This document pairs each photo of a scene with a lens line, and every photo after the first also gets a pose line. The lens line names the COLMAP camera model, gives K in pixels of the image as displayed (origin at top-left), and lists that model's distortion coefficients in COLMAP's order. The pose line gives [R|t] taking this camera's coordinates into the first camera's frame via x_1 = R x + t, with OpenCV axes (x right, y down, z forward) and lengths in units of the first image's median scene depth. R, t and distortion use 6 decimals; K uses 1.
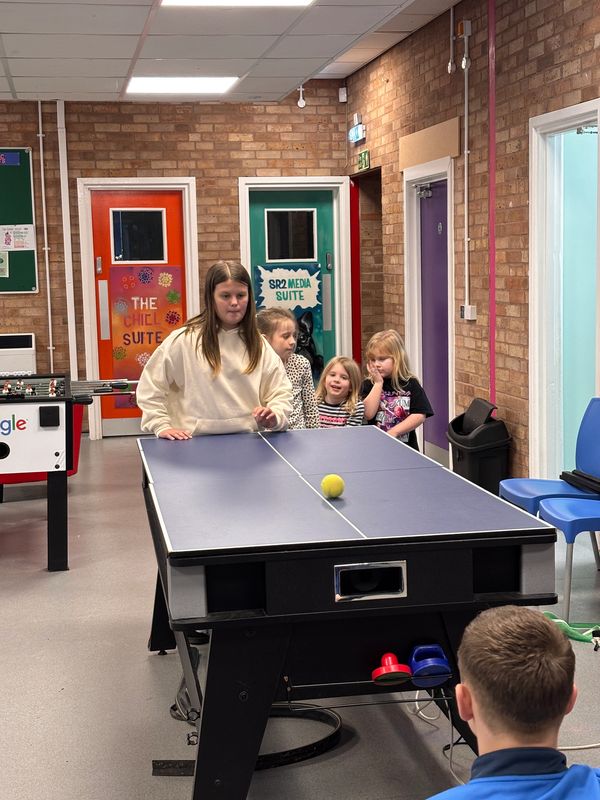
lens RADIAL K [[1197.0, 0, 300.0], [0, 1197.0, 400.0], [0, 0, 1]] dist [0.209171, -0.768321]
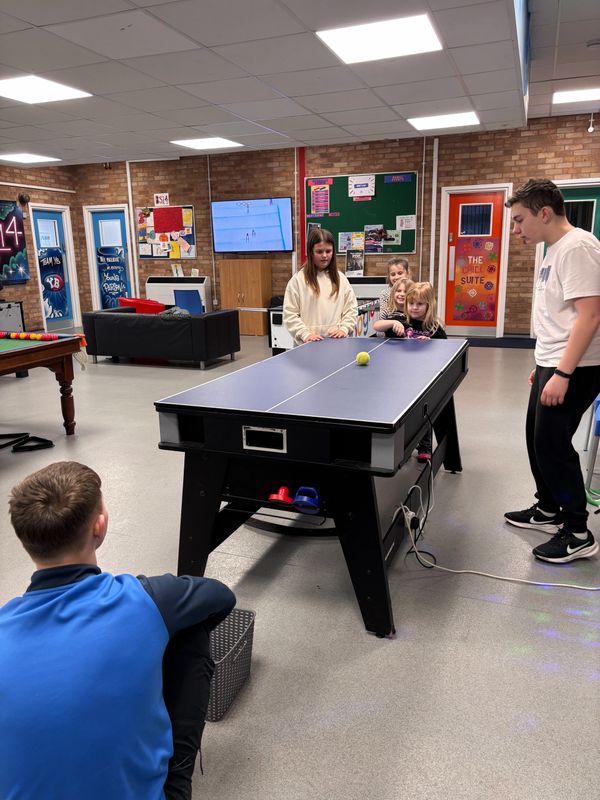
lens RADIAL K [[615.4, 0, 299.7], [0, 615.4, 382.4], [0, 0, 1]] dist [0.037571, -0.000639]
pose [[0.844592, 0.122779, -0.521142, 0.144768], [-0.062354, 0.989284, 0.132016, -0.008043], [0.531766, -0.079004, 0.843198, 0.106971]]
